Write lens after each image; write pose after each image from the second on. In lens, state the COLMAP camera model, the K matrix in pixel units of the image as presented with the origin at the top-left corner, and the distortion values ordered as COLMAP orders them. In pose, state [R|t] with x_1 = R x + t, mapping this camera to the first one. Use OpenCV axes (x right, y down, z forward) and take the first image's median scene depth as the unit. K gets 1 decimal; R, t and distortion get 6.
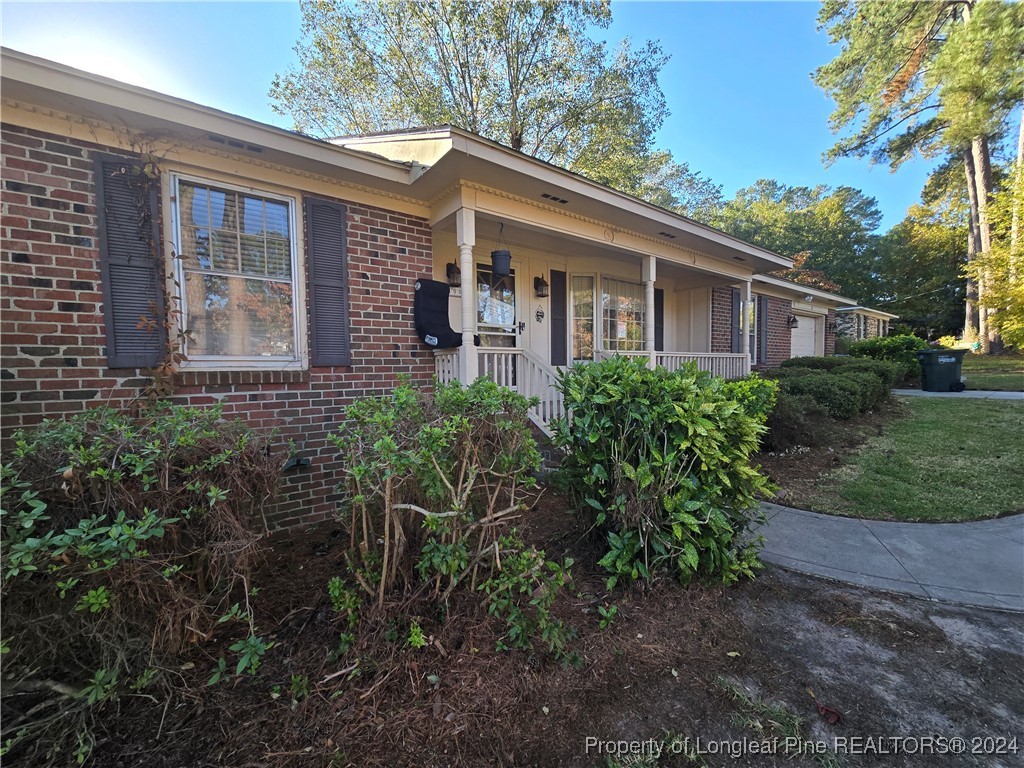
lens RADIAL K [[418.7, 0, 513.6], [0, 418.7, 385.7], [0, 0, 1]] dist [-0.001190, 0.001670]
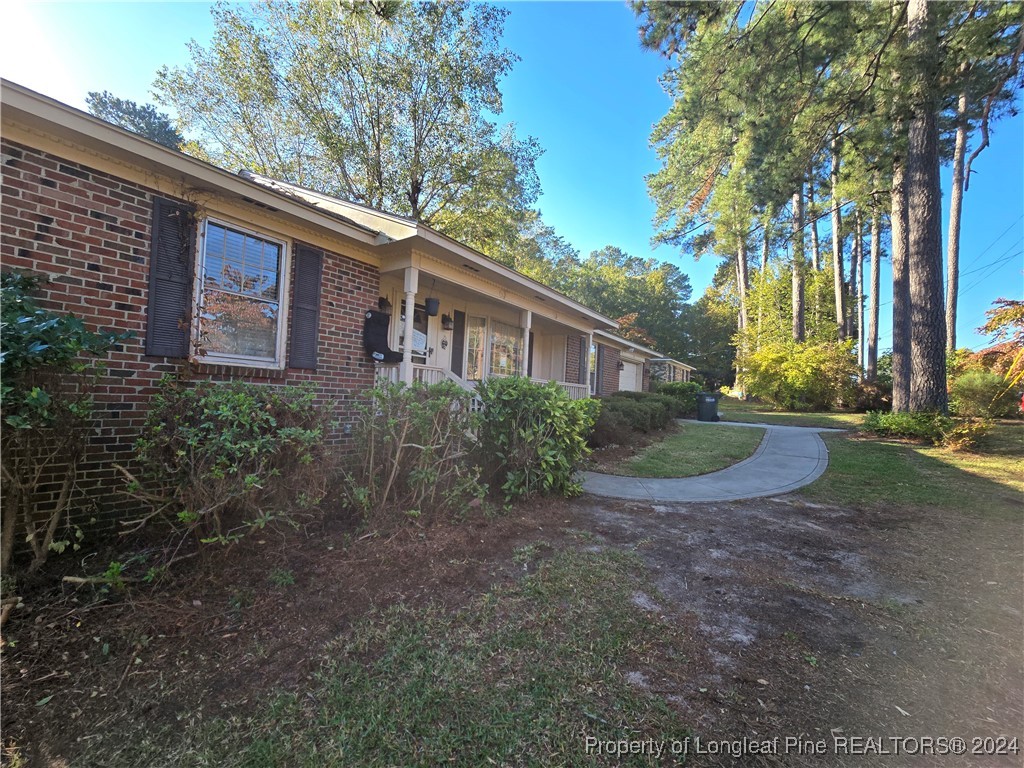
lens RADIAL K [[418.7, 0, 510.9], [0, 418.7, 384.3], [0, 0, 1]] dist [-0.001190, 0.001670]
pose [[0.950178, 0.070053, 0.303733, -0.200202], [-0.049395, 0.995946, -0.075181, 0.068135], [-0.307768, 0.056432, 0.949786, -0.443449]]
